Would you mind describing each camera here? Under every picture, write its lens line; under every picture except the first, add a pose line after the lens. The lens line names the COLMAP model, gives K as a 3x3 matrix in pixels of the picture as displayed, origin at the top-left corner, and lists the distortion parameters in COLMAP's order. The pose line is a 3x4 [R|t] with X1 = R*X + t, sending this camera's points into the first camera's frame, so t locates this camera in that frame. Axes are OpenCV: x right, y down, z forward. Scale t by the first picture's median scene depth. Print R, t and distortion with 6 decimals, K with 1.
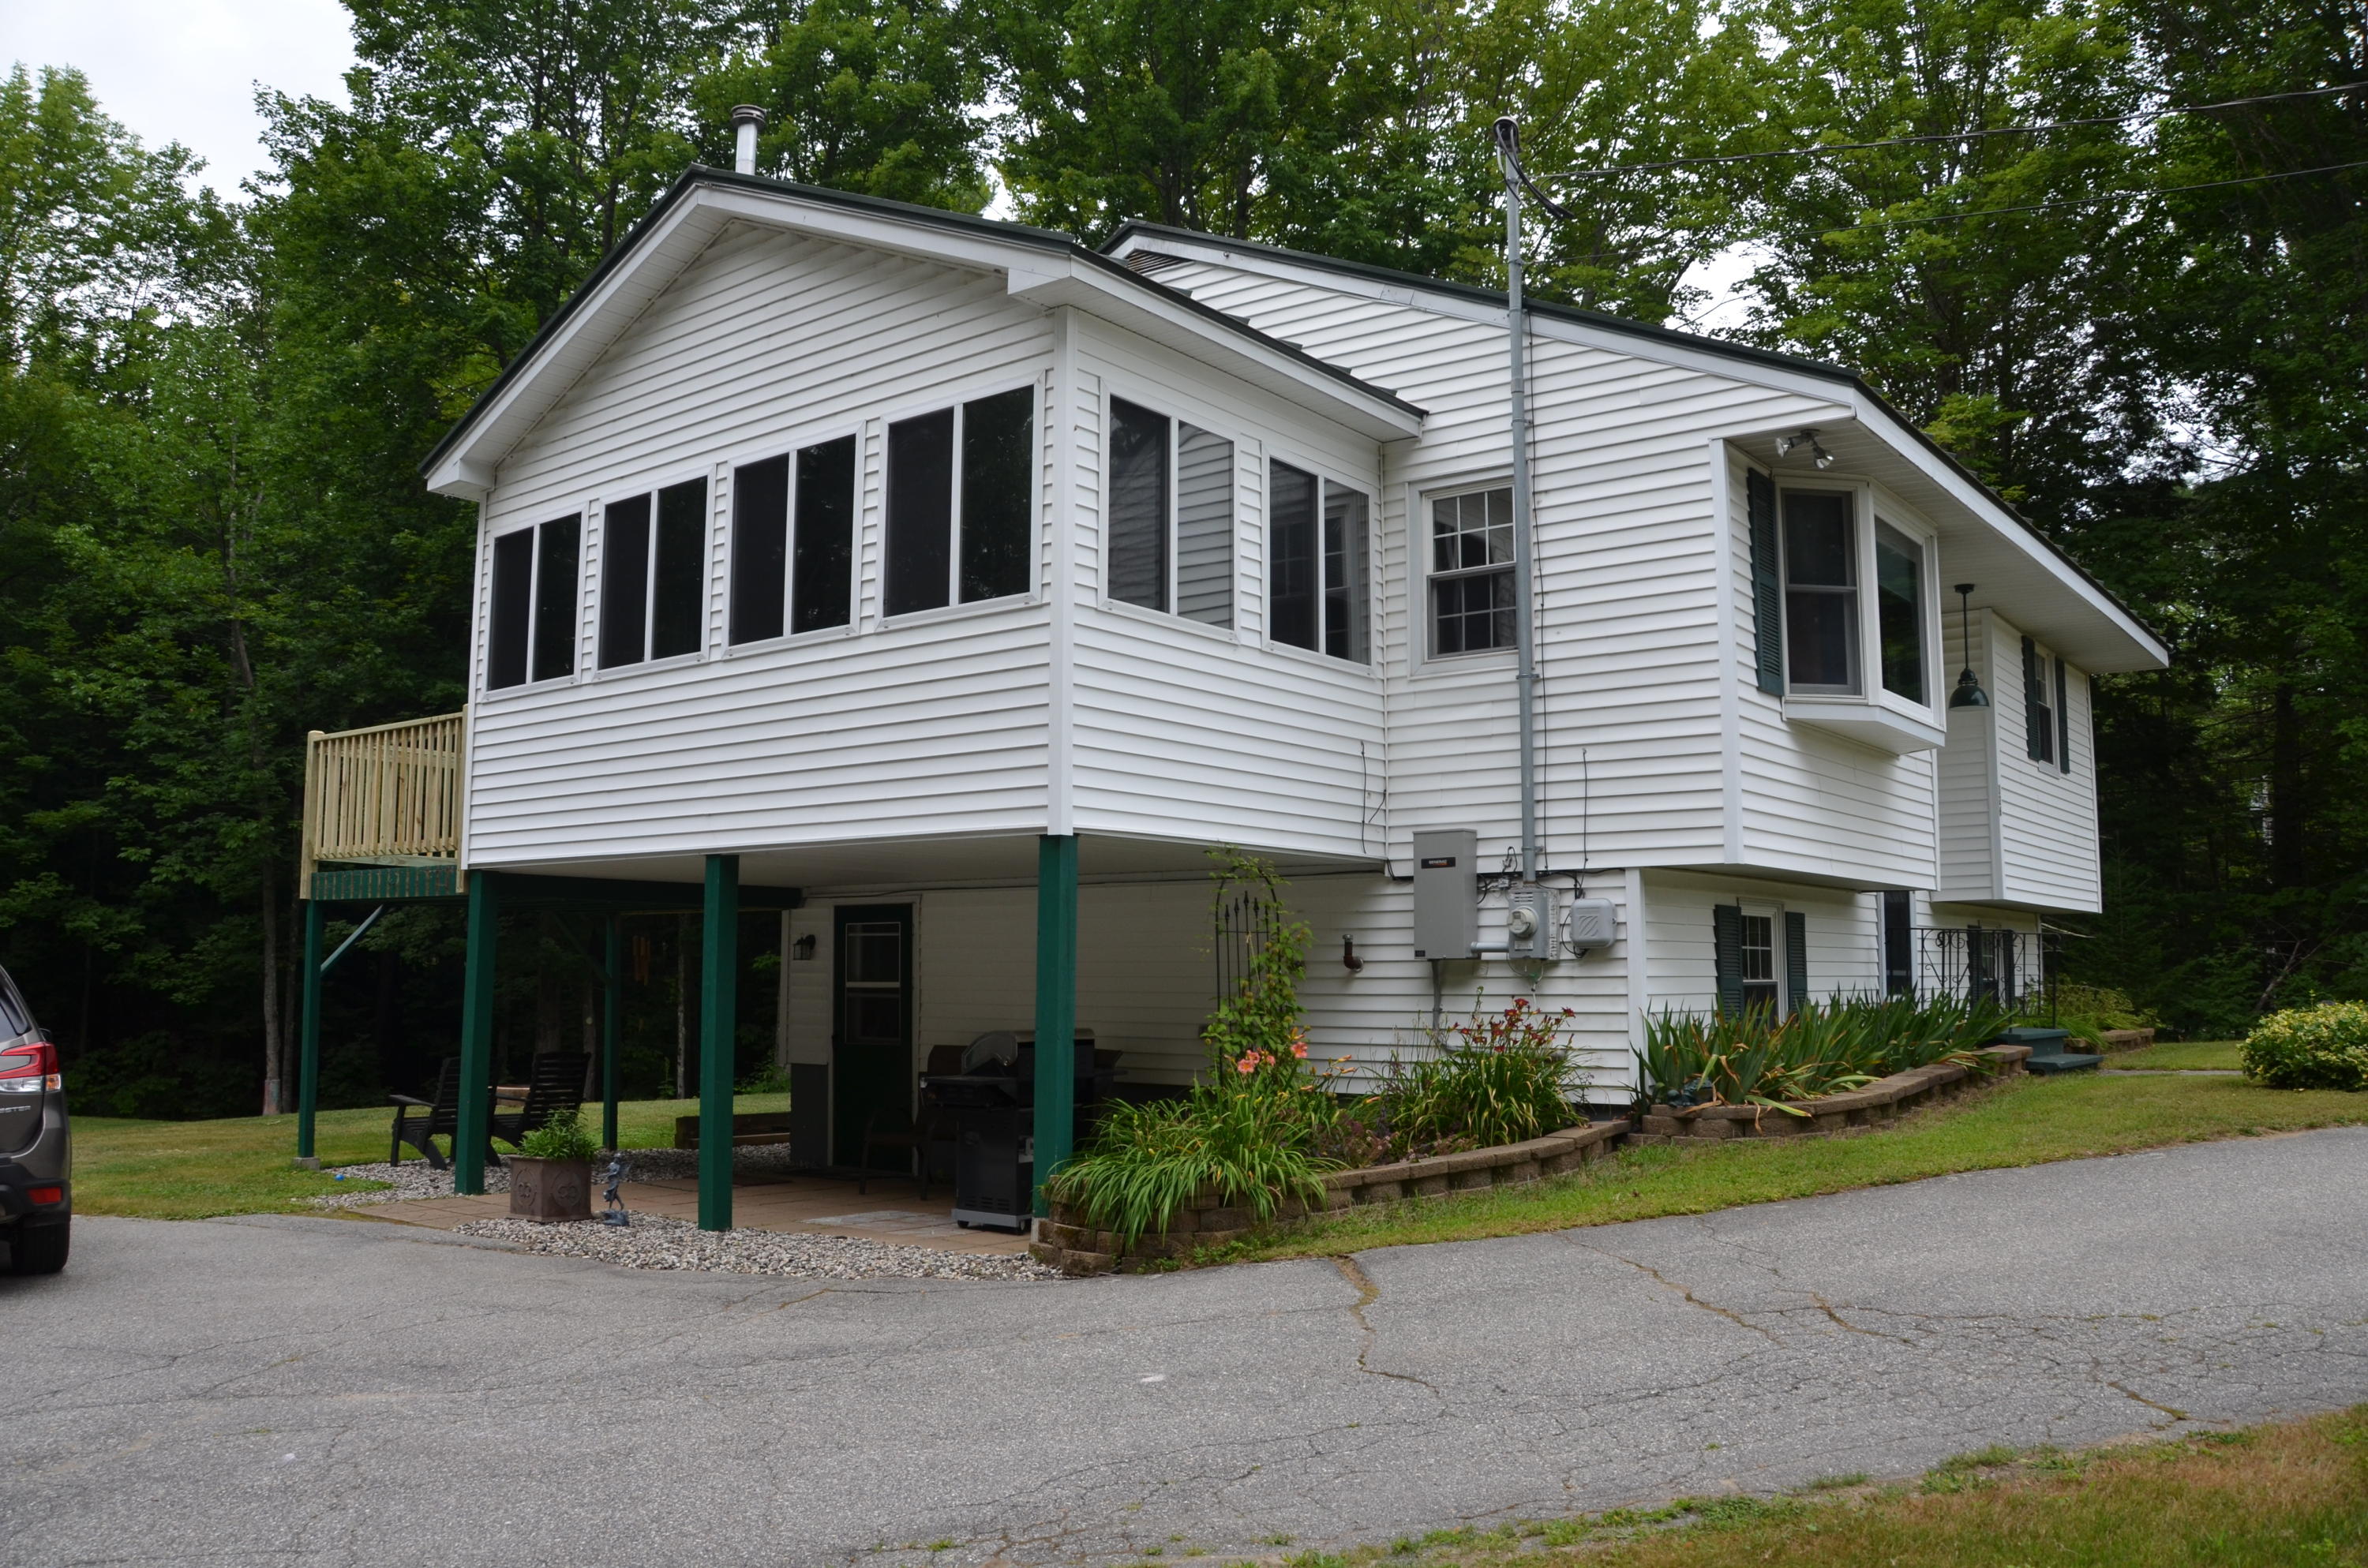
lens RADIAL K [[1801.3, 0, 1161.1], [0, 1801.3, 803.4], [0, 0, 1]] dist [-0.144432, 0.077047]
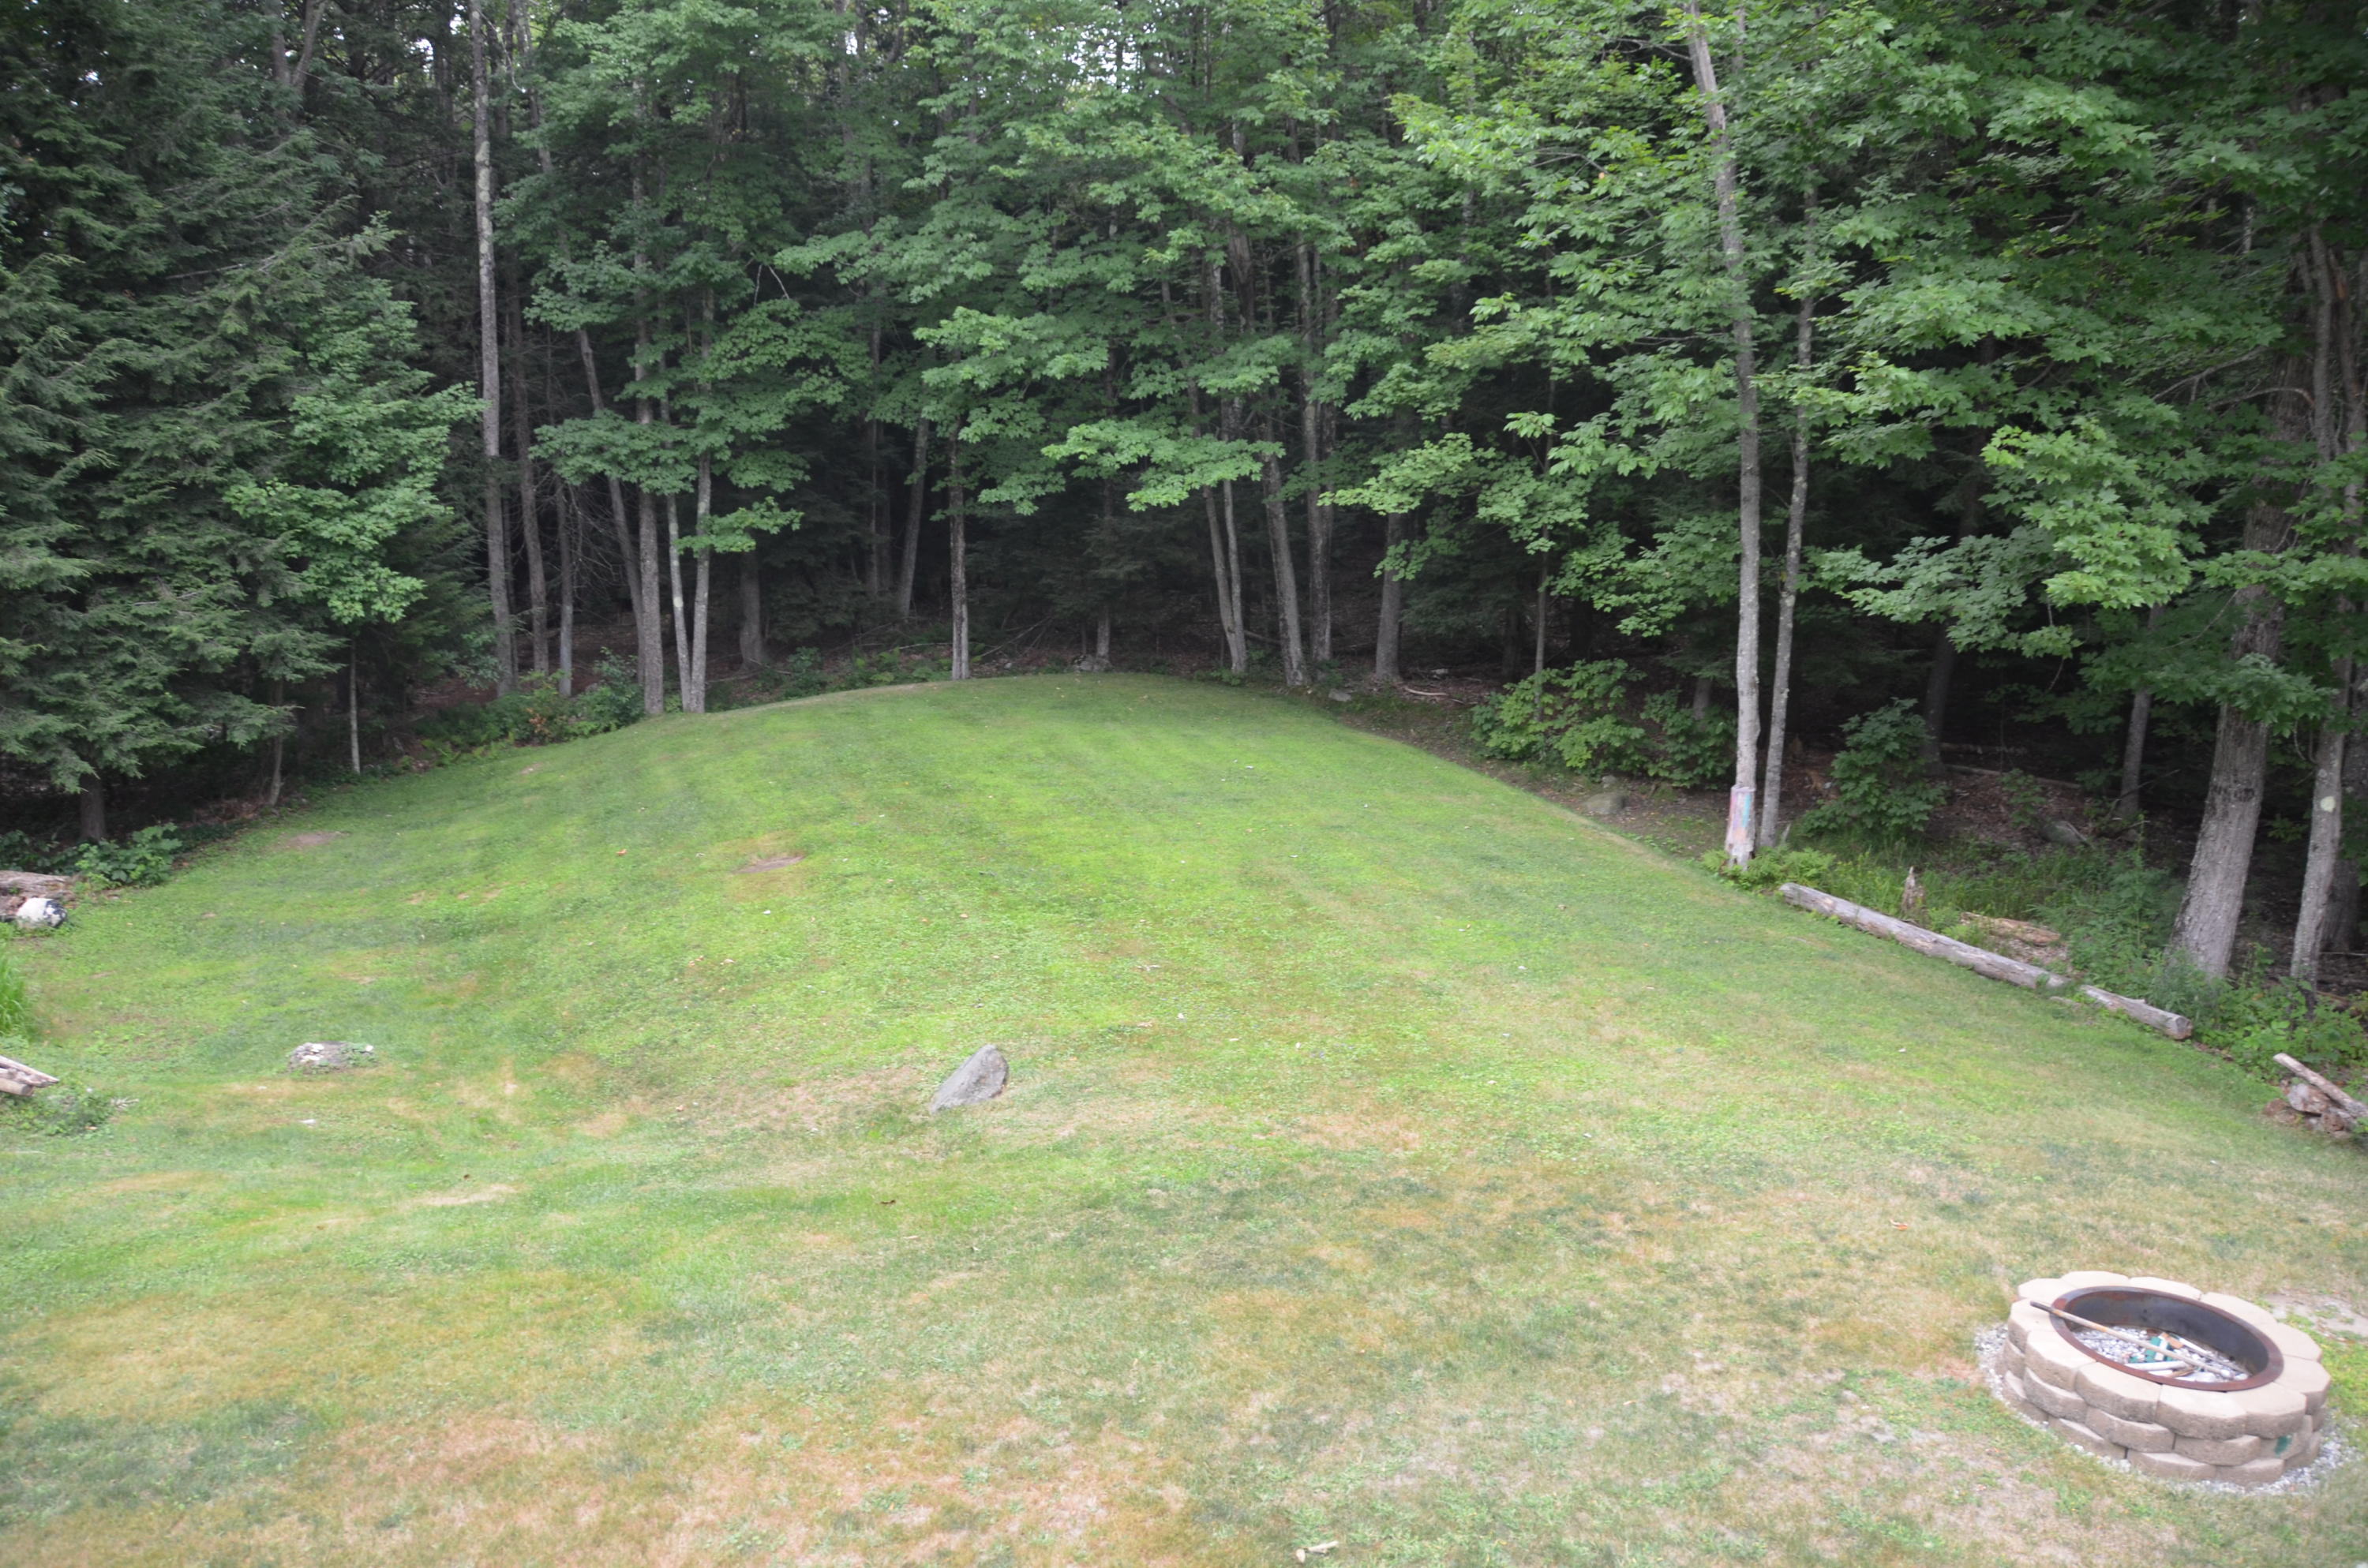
lens RADIAL K [[1801.3, 0, 1171.9], [0, 1801.3, 800.7], [0, 0, 1]] dist [-0.144432, 0.077047]
pose [[0.651619, 0.168304, -0.739639, -0.498470], [0.063985, 0.959404, 0.274682, -0.064291], [0.755843, -0.226314, 0.614397, 1.295574]]
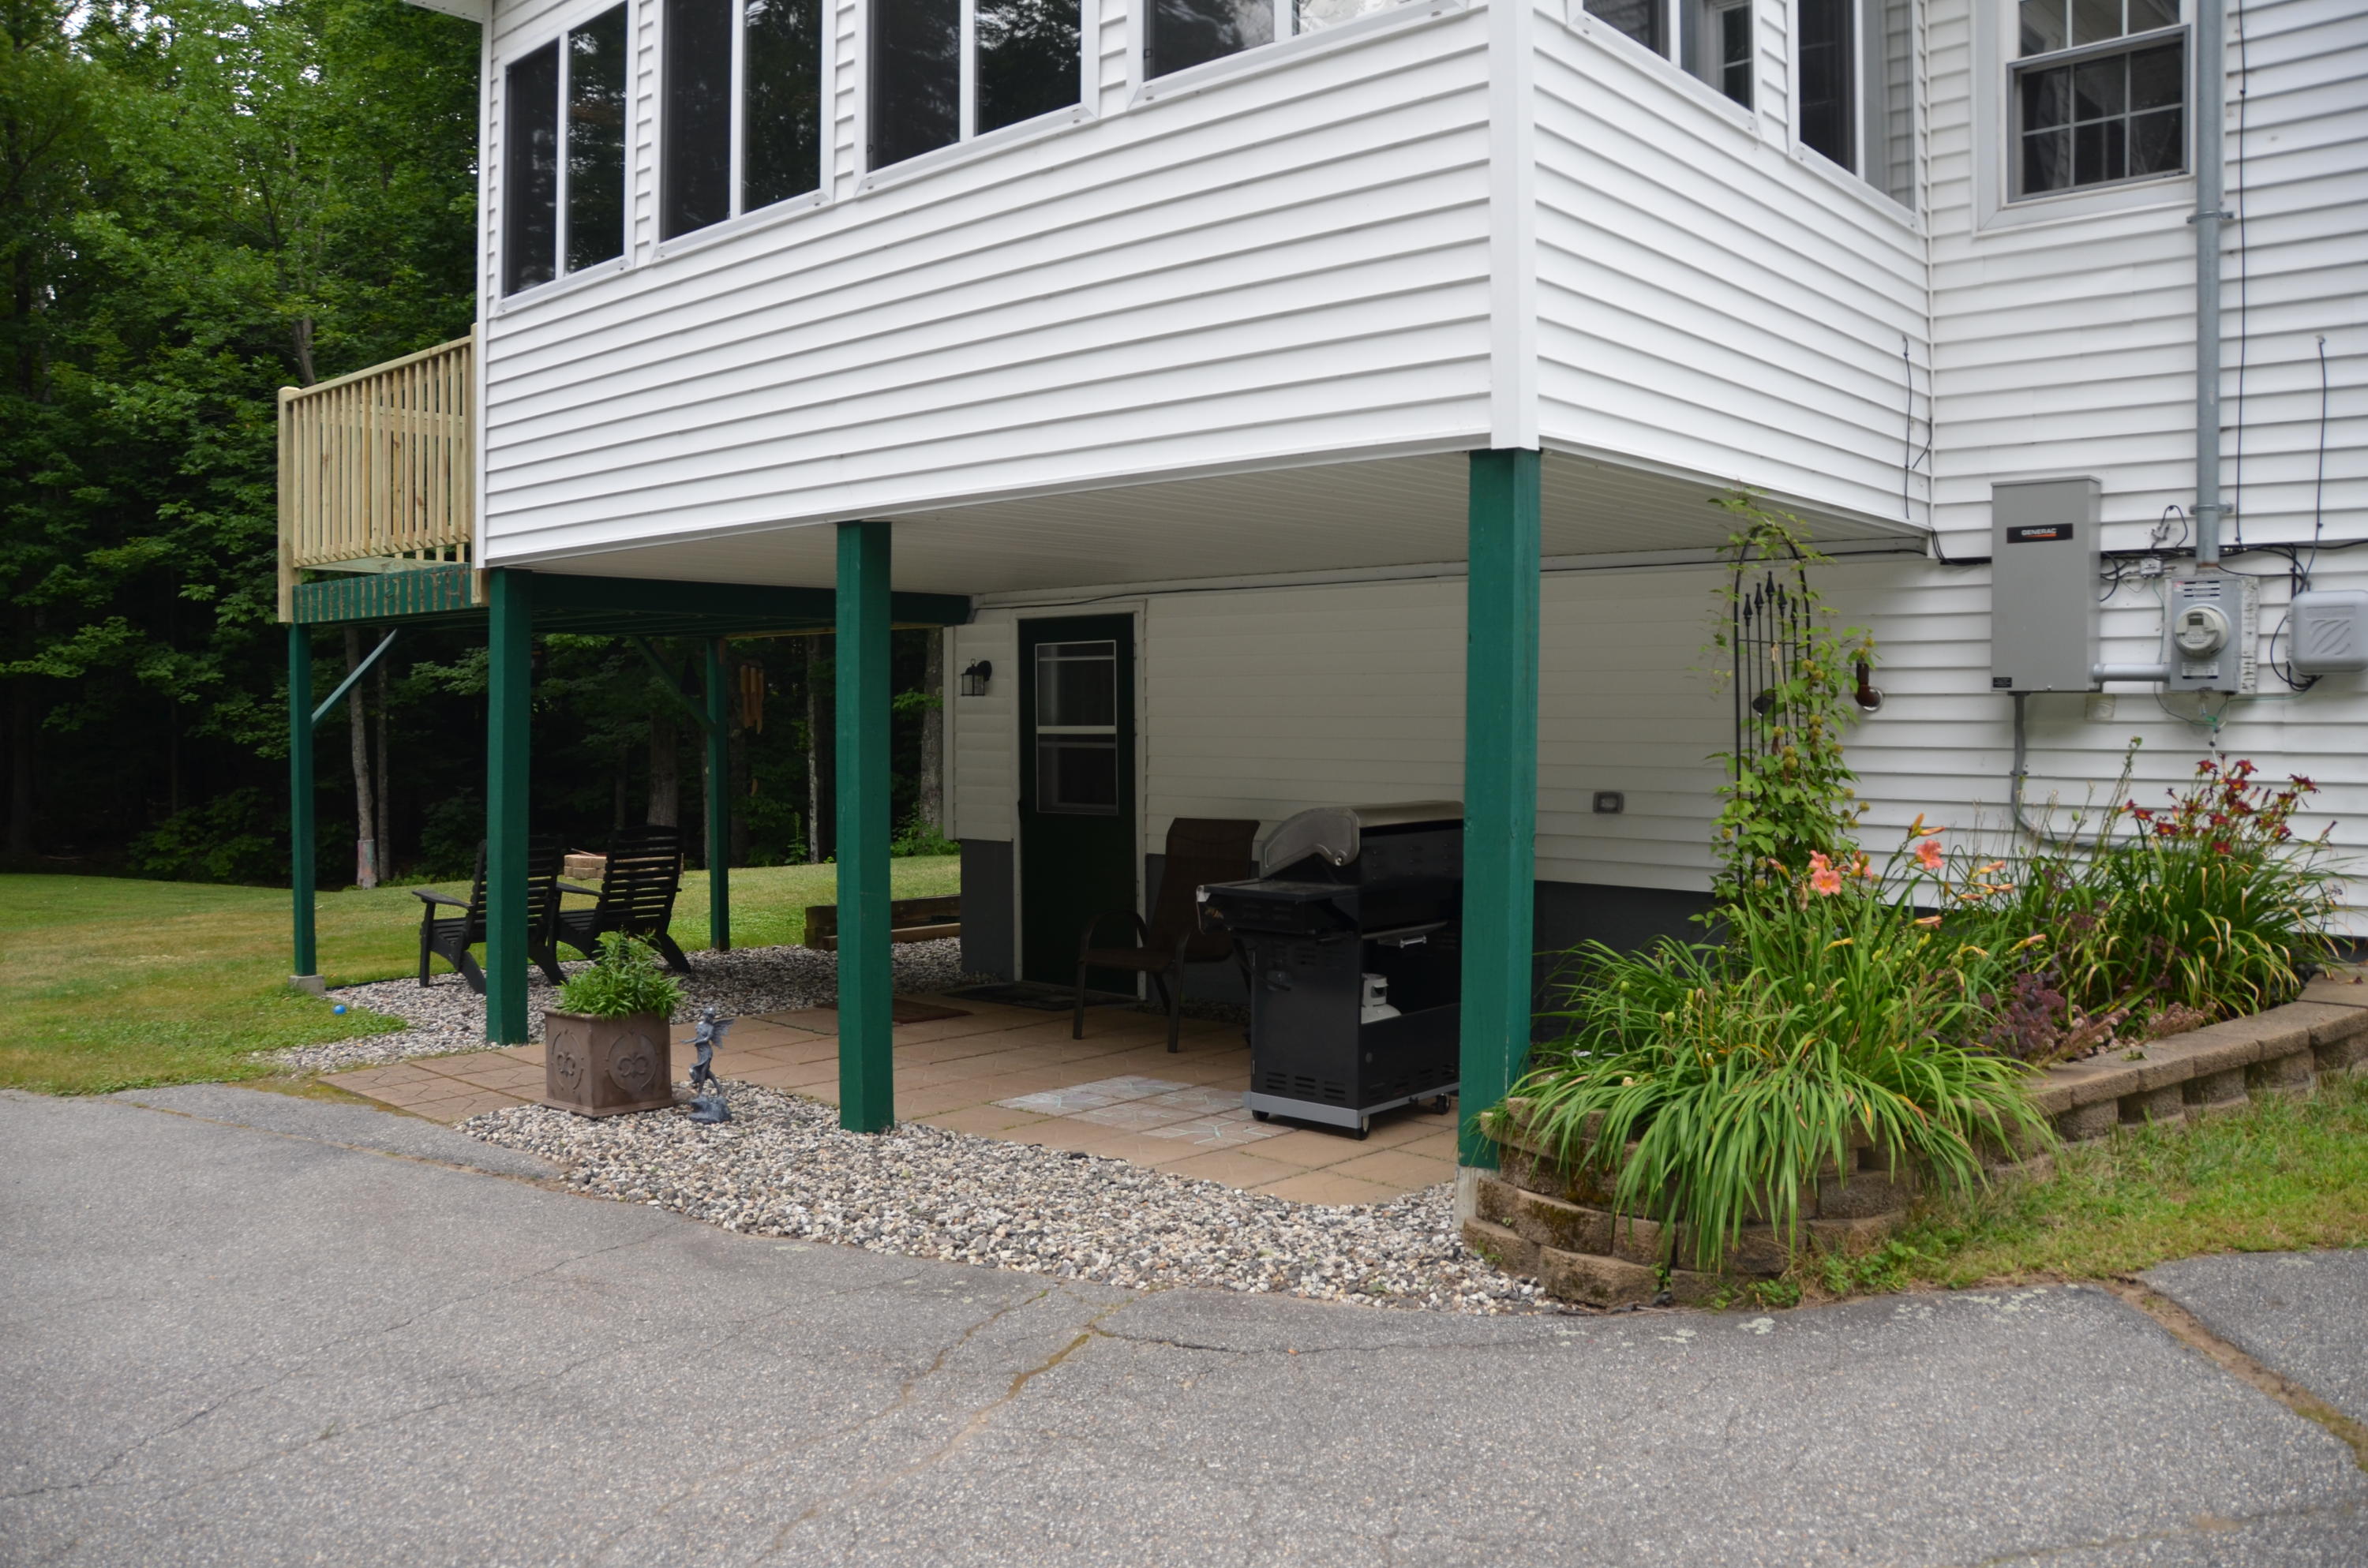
lens RADIAL K [[1801.3, 0, 1172.9], [0, 1801.3, 799.7], [0, 0, 1]] dist [-0.144432, 0.077047]
pose [[0.997932, 0.000708, -0.064269, -0.093448], [0.008456, 0.989801, 0.142205, 0.033731], [0.063714, -0.142455, 0.987749, 0.361513]]
